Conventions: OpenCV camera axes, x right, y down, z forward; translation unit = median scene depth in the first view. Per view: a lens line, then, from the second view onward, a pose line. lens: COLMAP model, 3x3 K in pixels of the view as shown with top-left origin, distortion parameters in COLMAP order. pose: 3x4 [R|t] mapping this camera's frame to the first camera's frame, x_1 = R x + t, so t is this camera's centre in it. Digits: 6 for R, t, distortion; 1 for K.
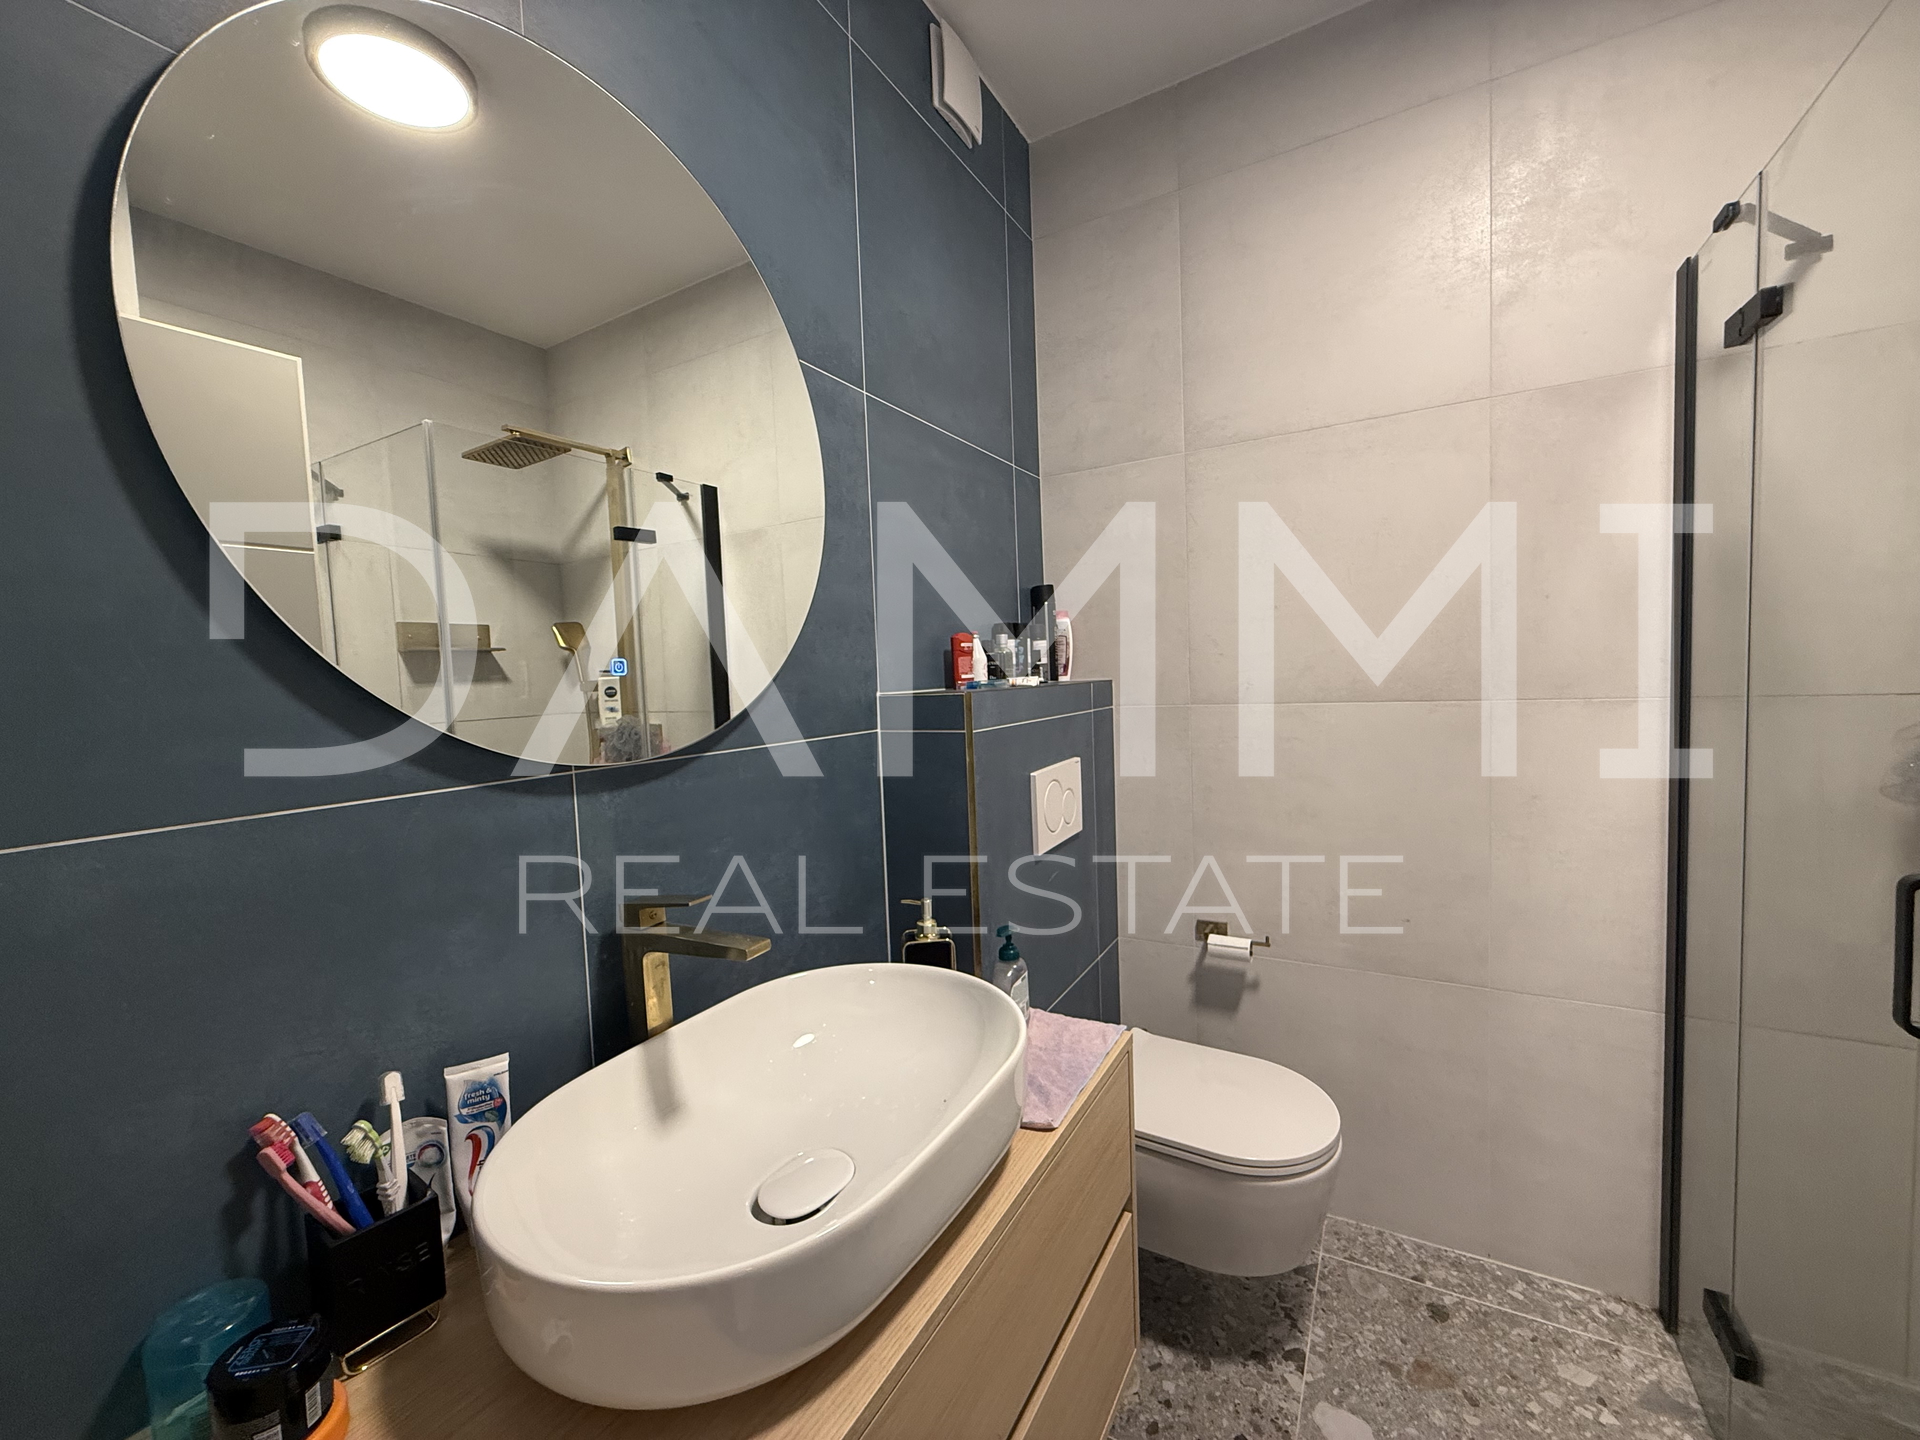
lens RADIAL K [[770.8, 0, 958.6], [0, 770.8, 717.2], [0, 0, 1]] dist [-0.001079, 0.000387]
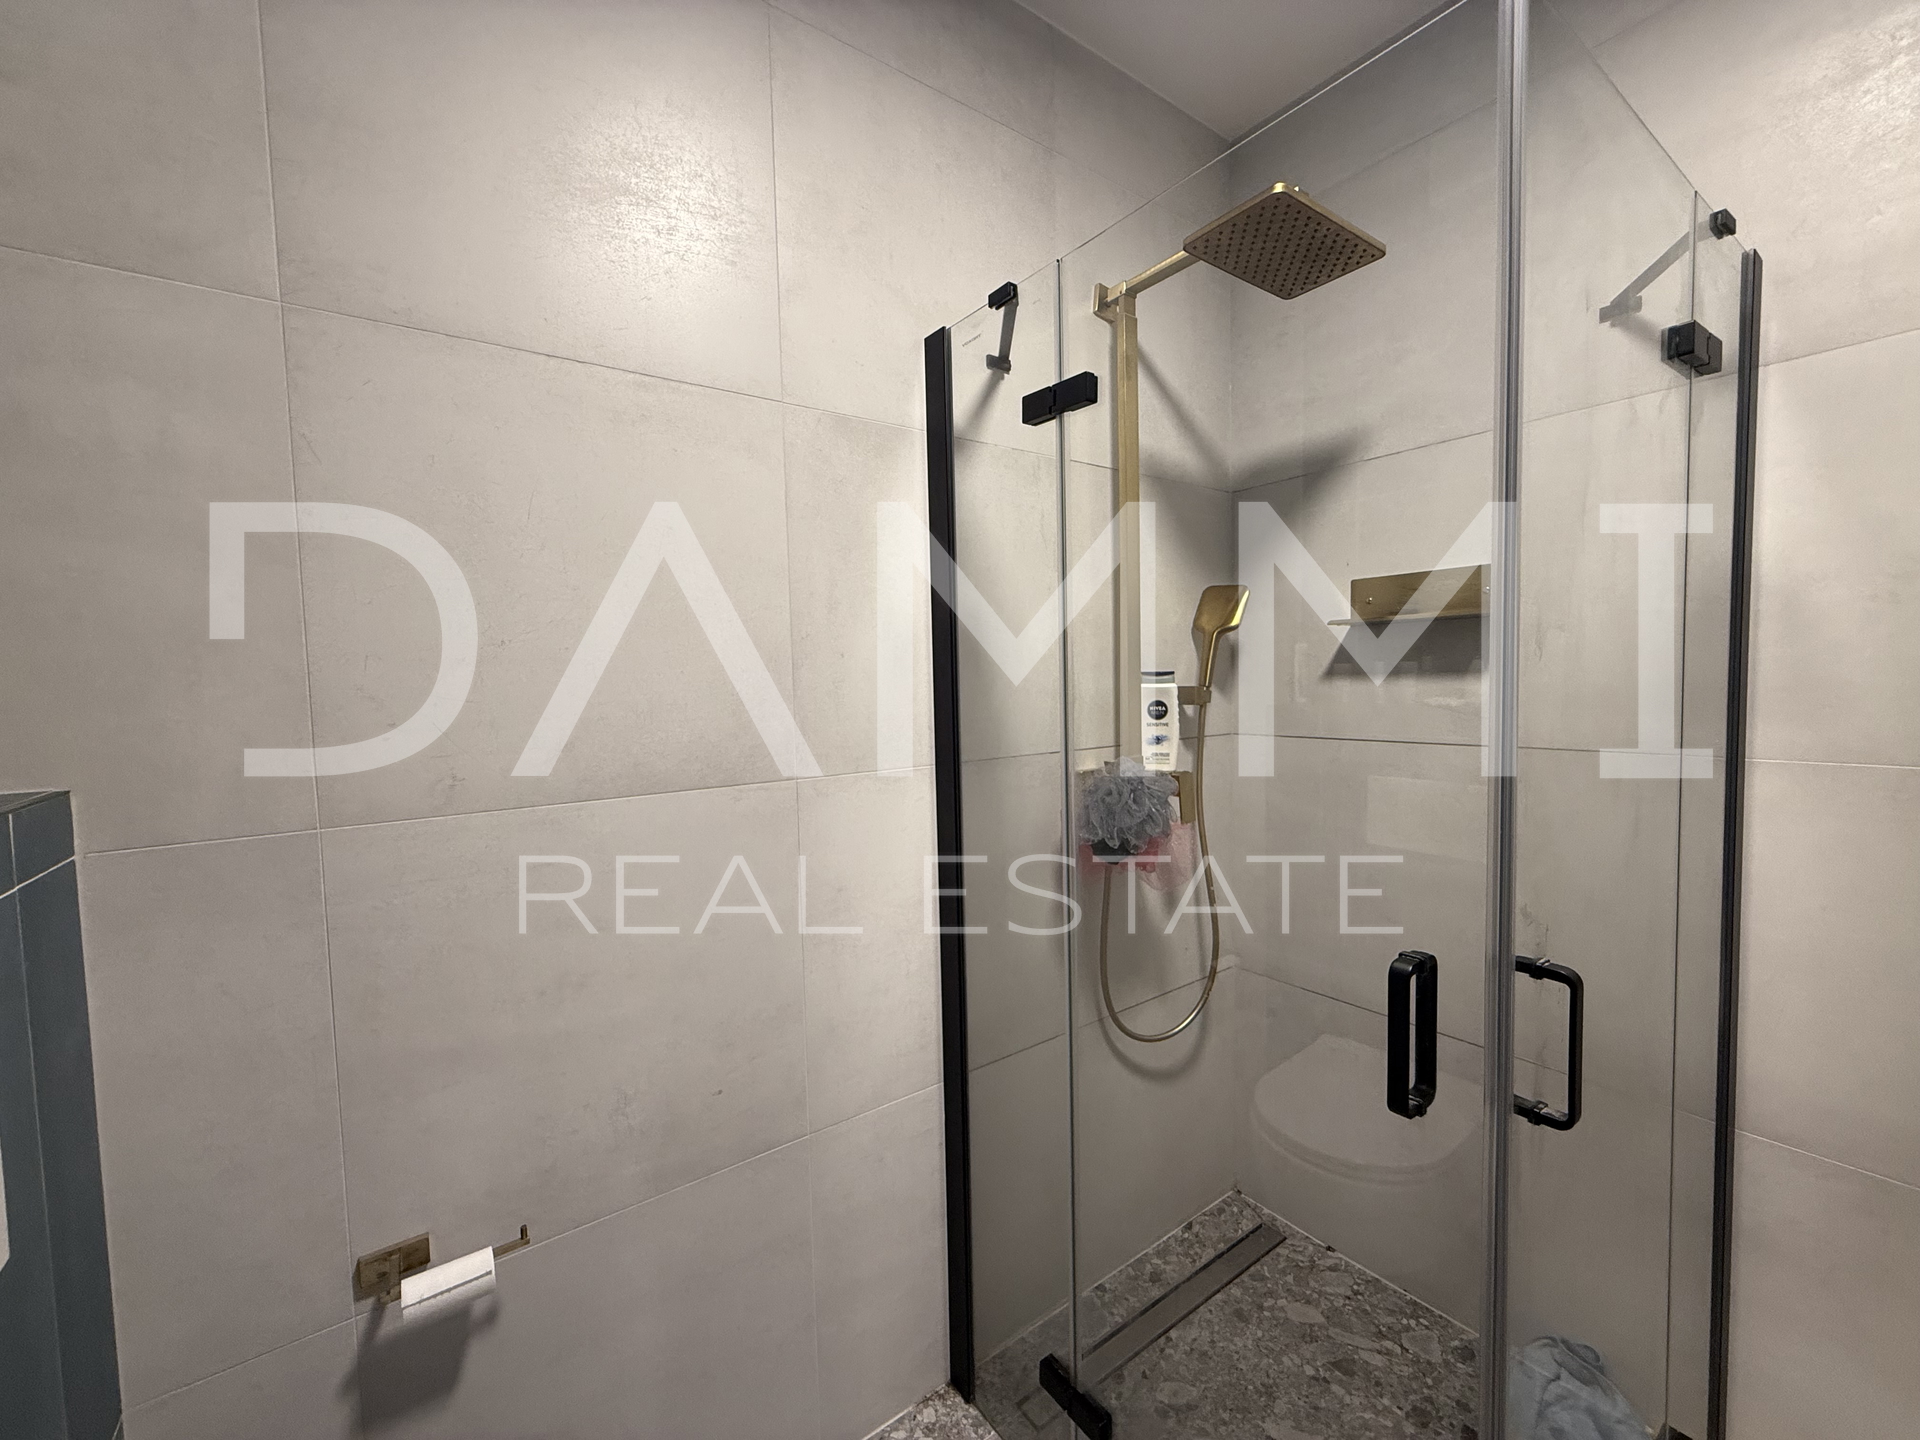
lens RADIAL K [[770.8, 0, 951.6], [0, 770.8, 728.2], [0, 0, 1]] dist [-0.001079, 0.000387]
pose [[0.396060, -0.025408, 0.917873, 0.016168], [0.067081, 0.997747, -0.001326, -0.055755], [-0.915771, 0.062097, 0.396872, 0.458613]]
